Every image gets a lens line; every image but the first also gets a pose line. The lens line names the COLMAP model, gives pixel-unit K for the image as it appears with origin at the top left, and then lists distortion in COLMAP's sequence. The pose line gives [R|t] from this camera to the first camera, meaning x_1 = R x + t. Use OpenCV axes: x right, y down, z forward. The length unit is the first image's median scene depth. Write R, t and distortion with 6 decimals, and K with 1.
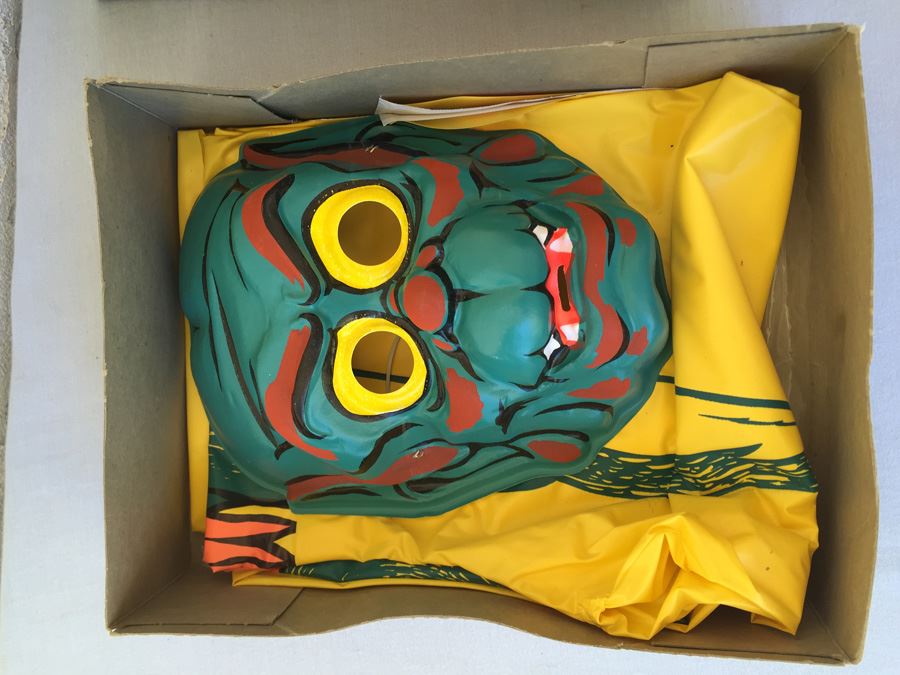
lens RADIAL K [[788.1, 0, 449.2], [0, 788.1, 336.3], [0, 0, 1]] dist [0.076095, -0.159247]
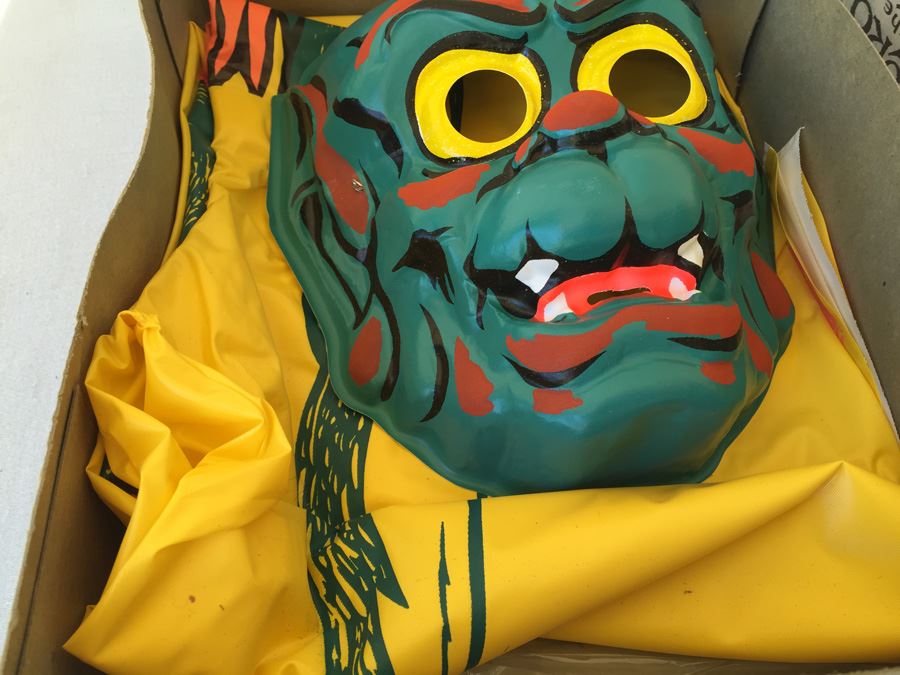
lens RADIAL K [[788.1, 0, 449.2], [0, 788.1, 336.3], [0, 0, 1]] dist [0.076095, -0.159247]
pose [[0.060650, 0.923554, -0.378642, 0.397535], [-0.994052, 0.021510, -0.106759, 0.150075], [-0.090454, 0.382865, 0.919365, 0.359408]]
